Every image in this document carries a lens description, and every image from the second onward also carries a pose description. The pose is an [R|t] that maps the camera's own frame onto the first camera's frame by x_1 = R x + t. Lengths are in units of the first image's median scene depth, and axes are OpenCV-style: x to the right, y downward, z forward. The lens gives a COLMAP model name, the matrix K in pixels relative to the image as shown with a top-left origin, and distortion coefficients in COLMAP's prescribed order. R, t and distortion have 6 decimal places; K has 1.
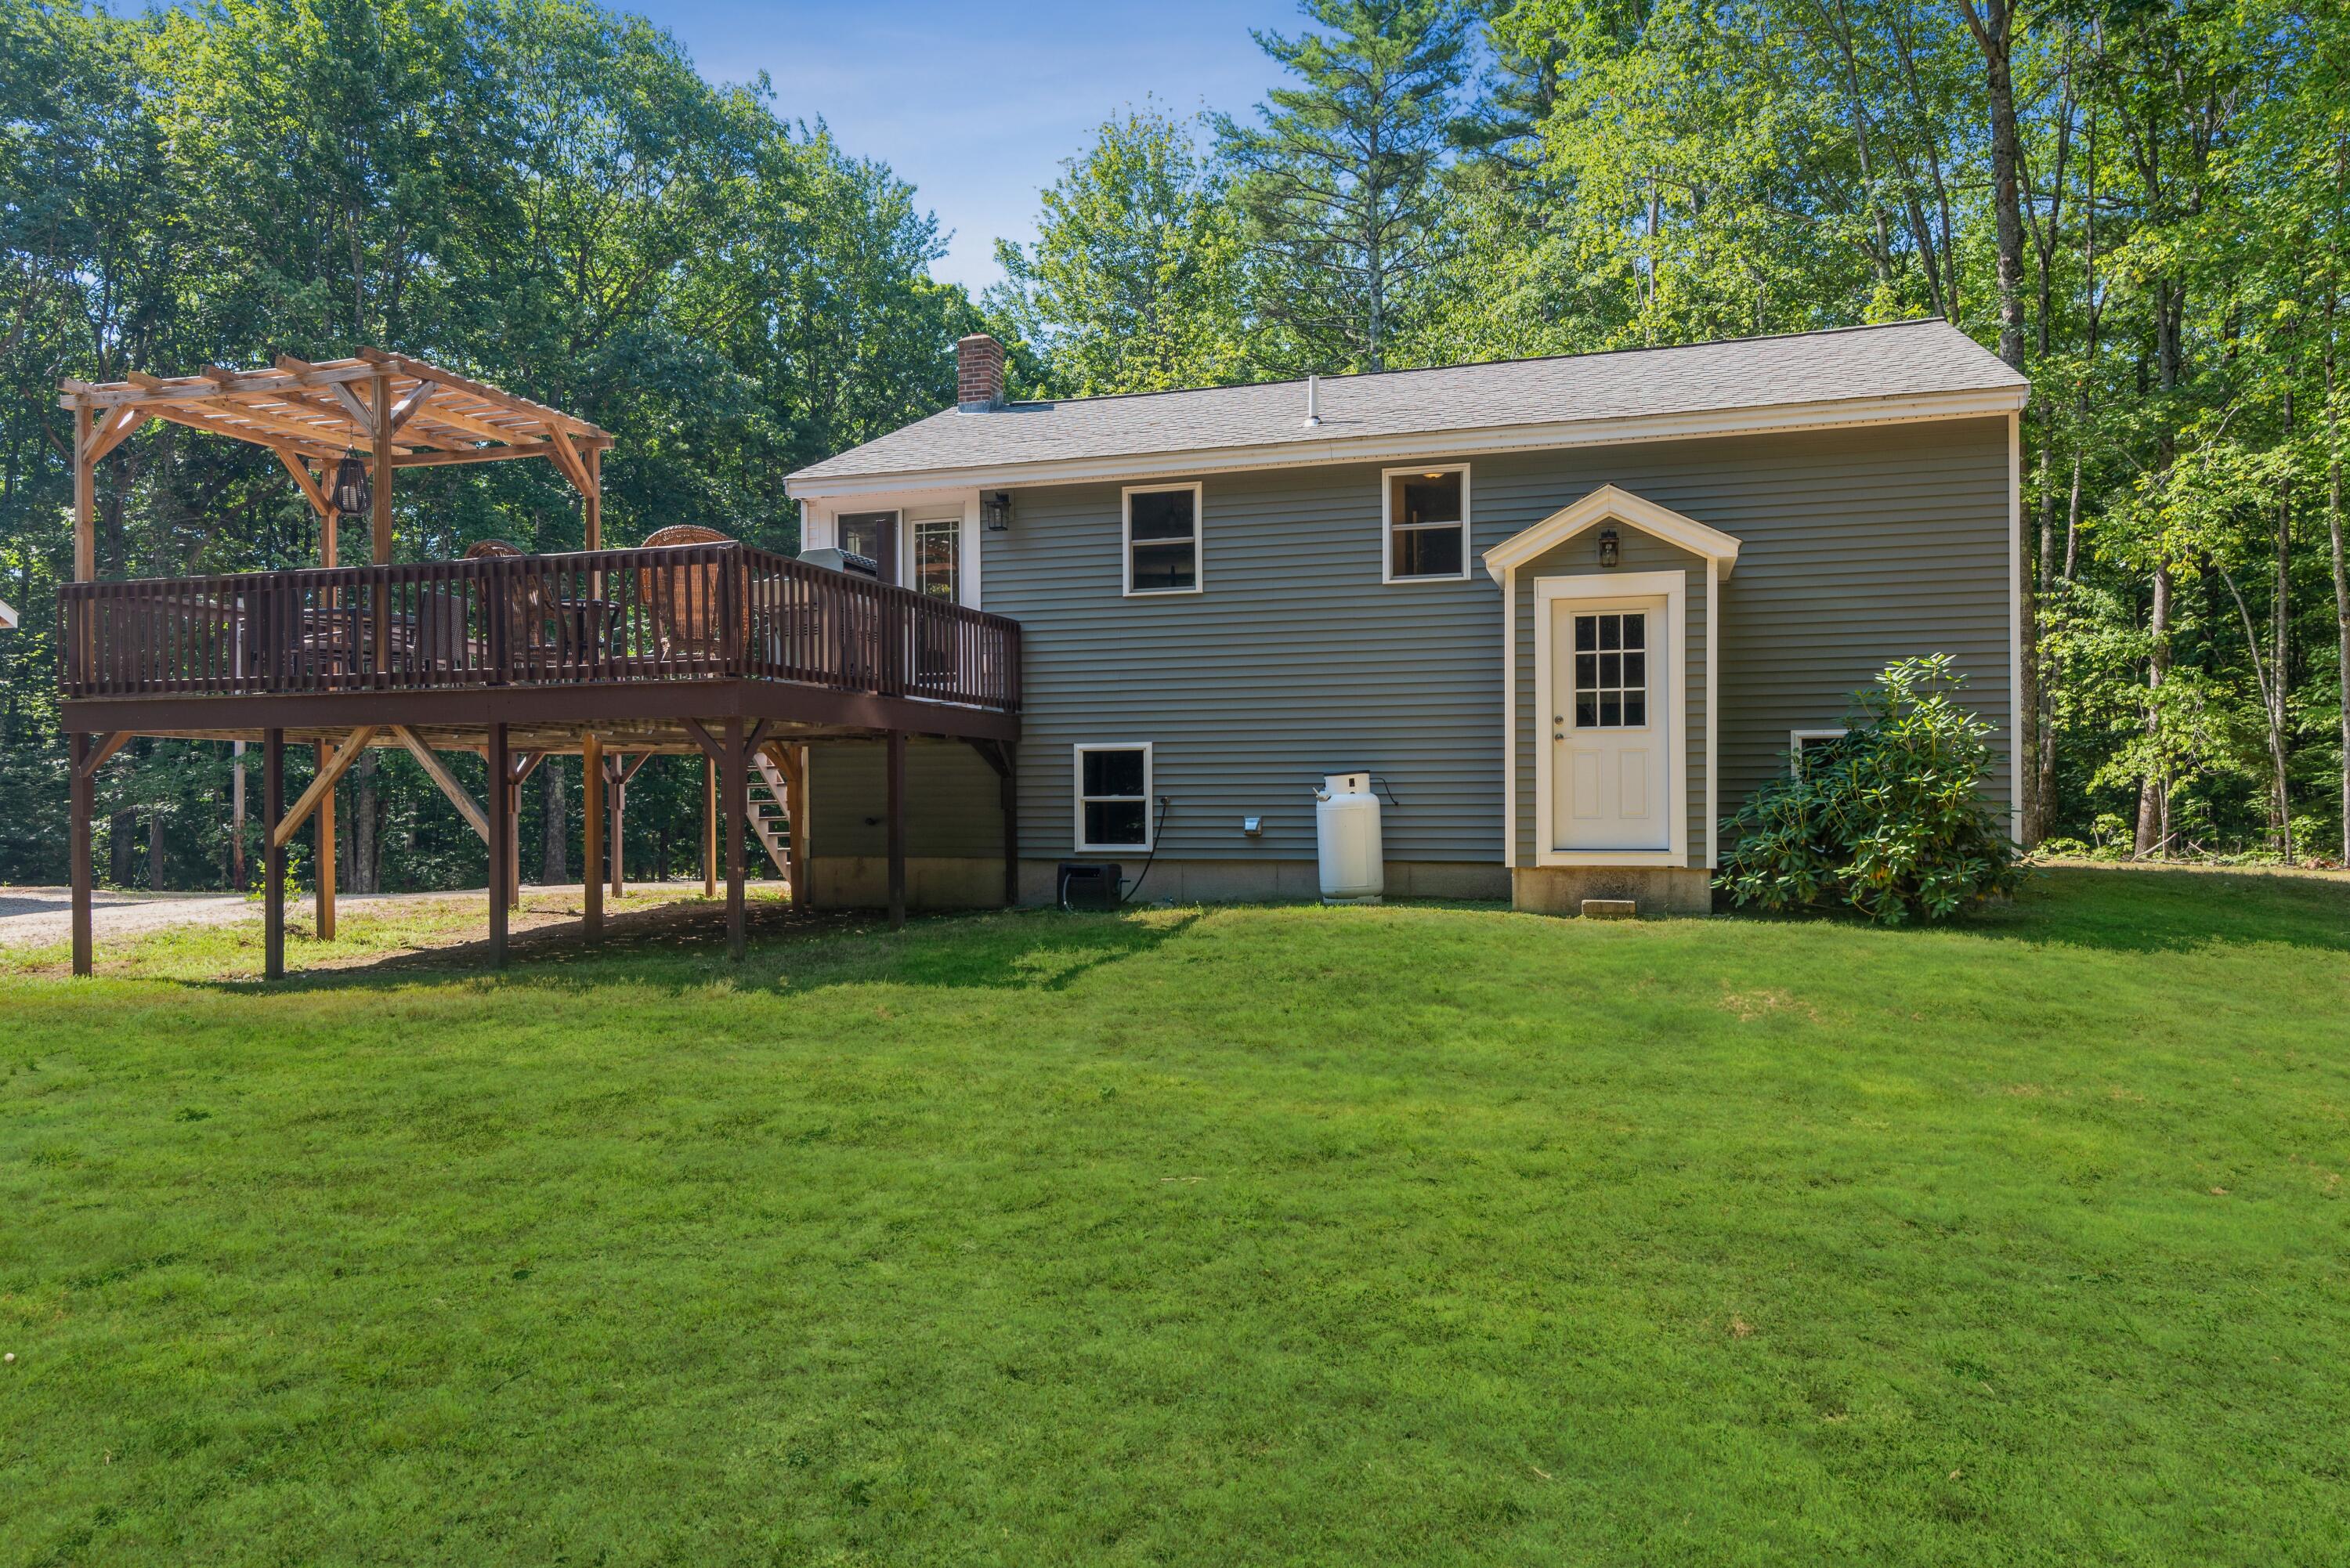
lens RADIAL K [[1576.5, 0, 1175.8], [0, 1576.5, 787.0], [0, 0, 1]] dist [-0.003460, -0.000245]
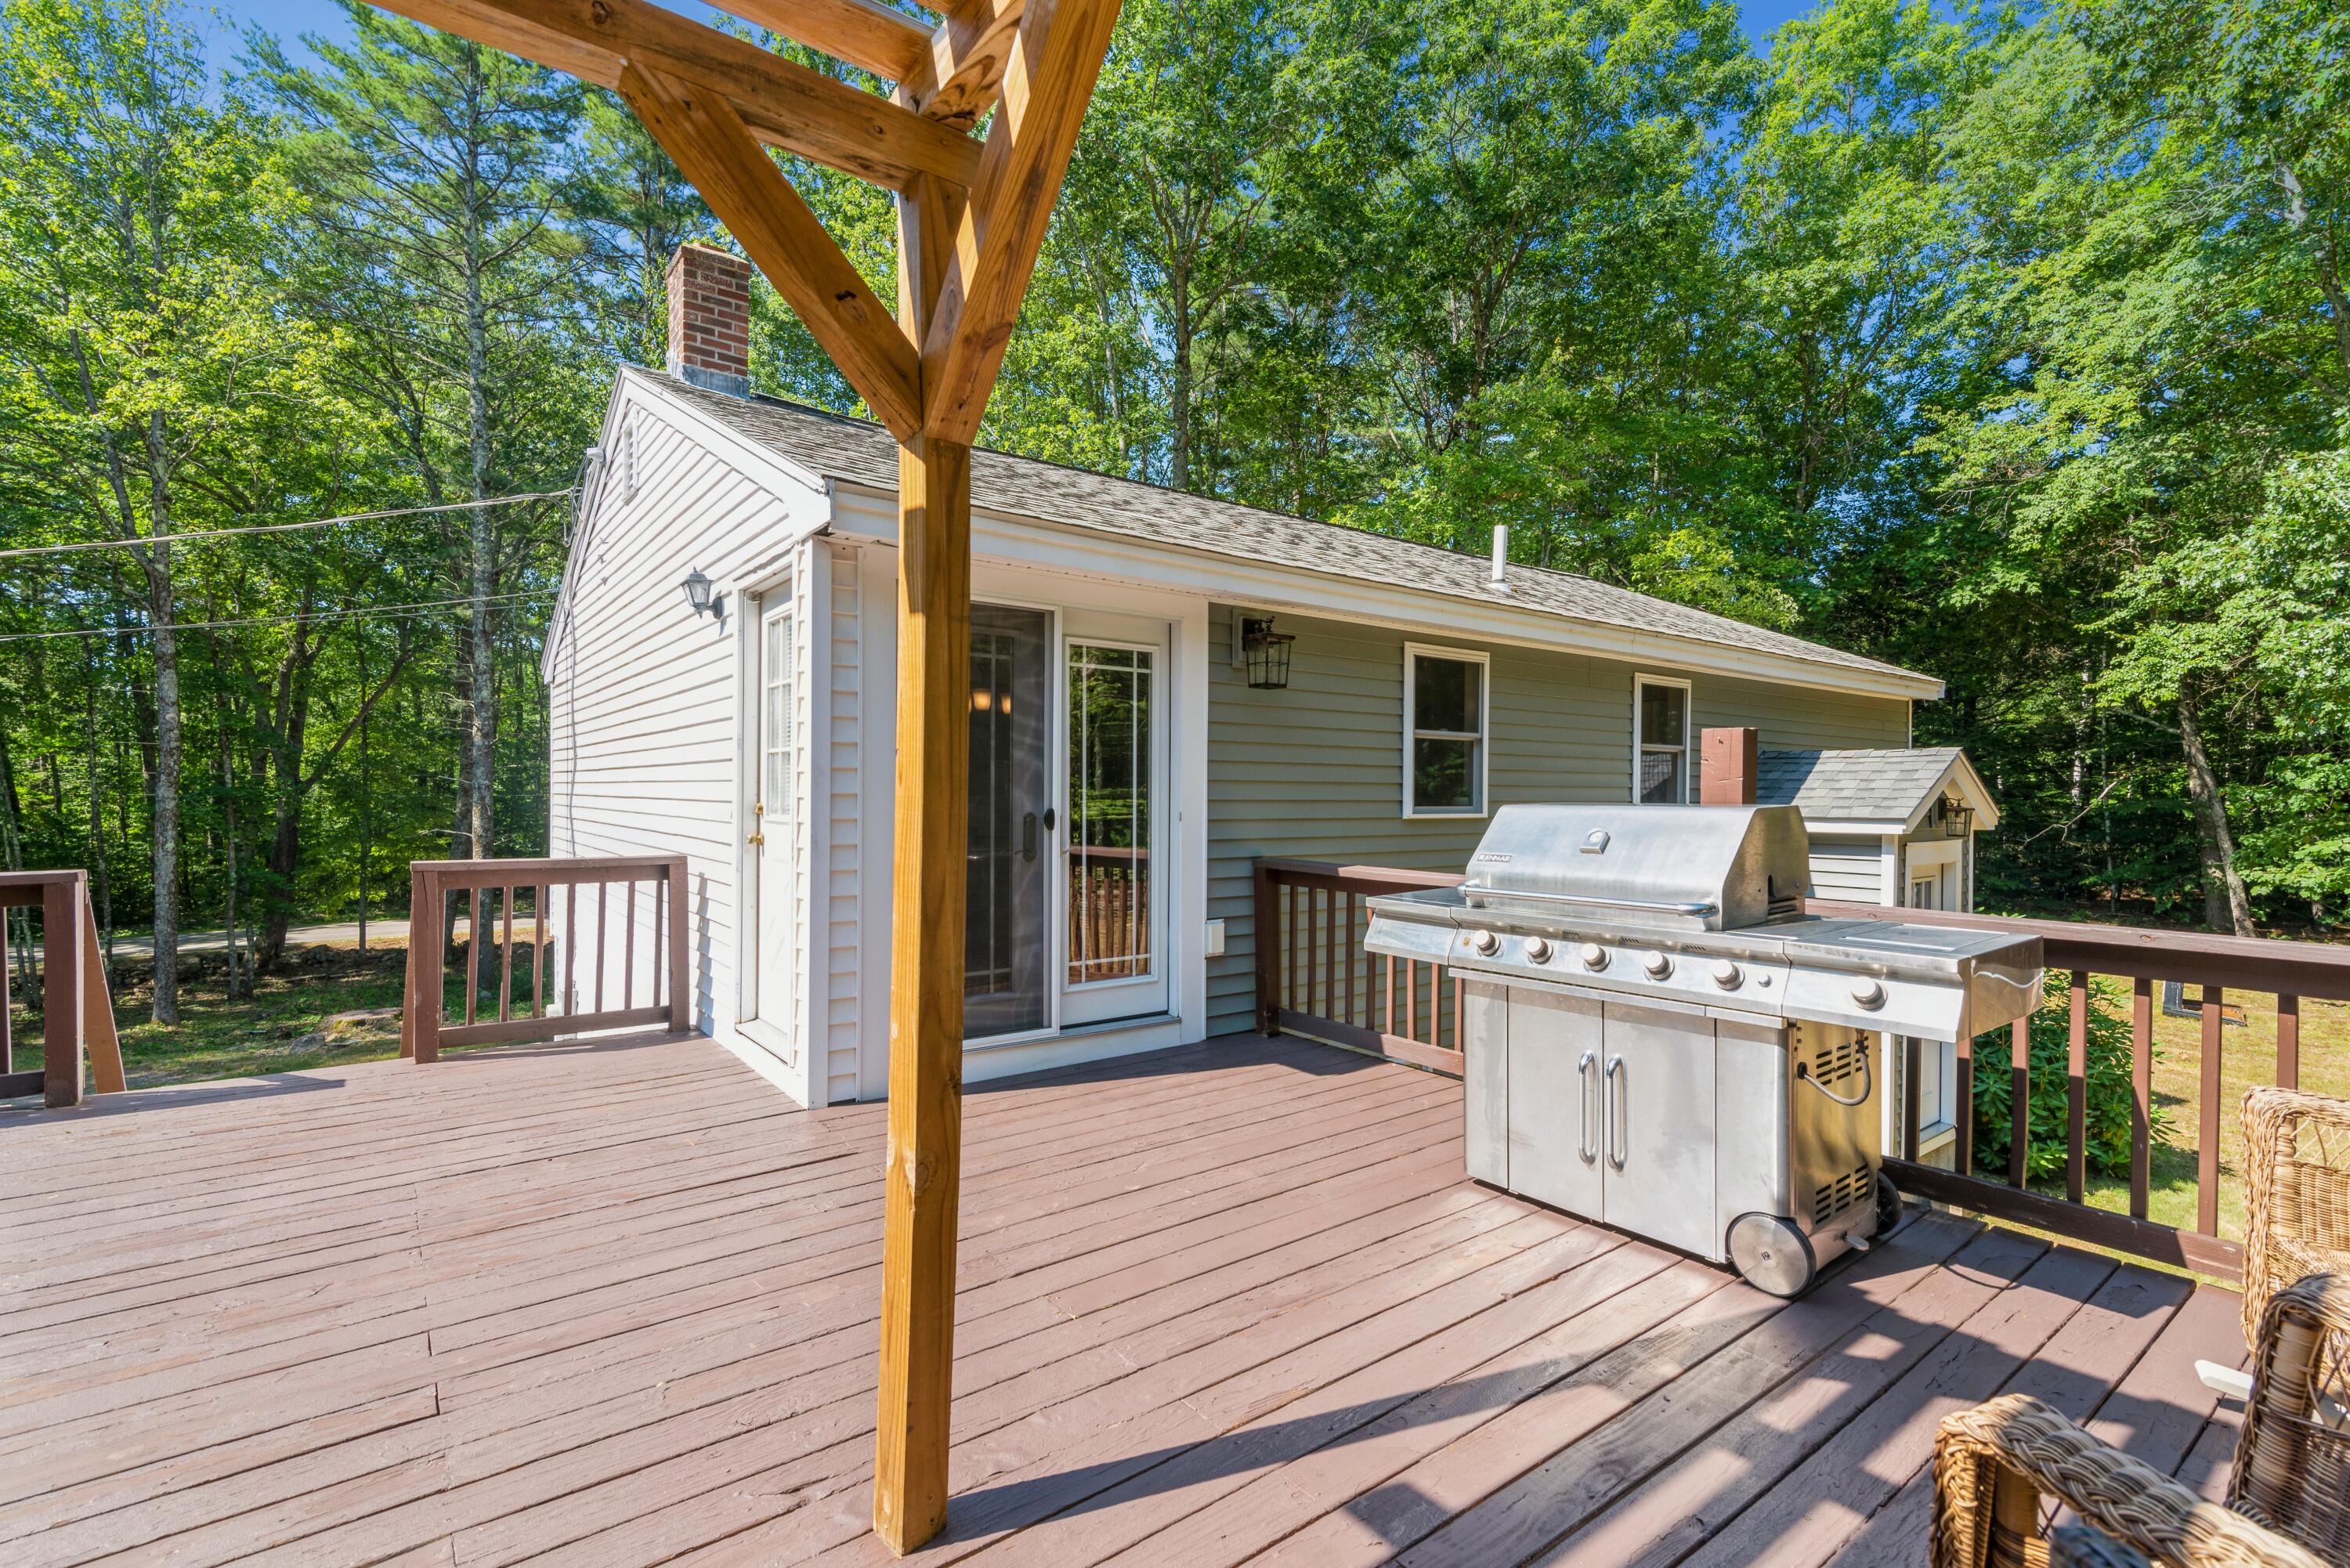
lens RADIAL K [[1070.5, 0, 1176.2], [0, 1070.5, 789.3], [0, 0, 1]] dist [-0.000769, -0.000076]
pose [[0.548462, 0.007091, 0.836145, -0.434232], [-0.008613, 0.999959, -0.002831, -0.130393], [-0.836131, -0.005649, 0.548501, 0.845732]]
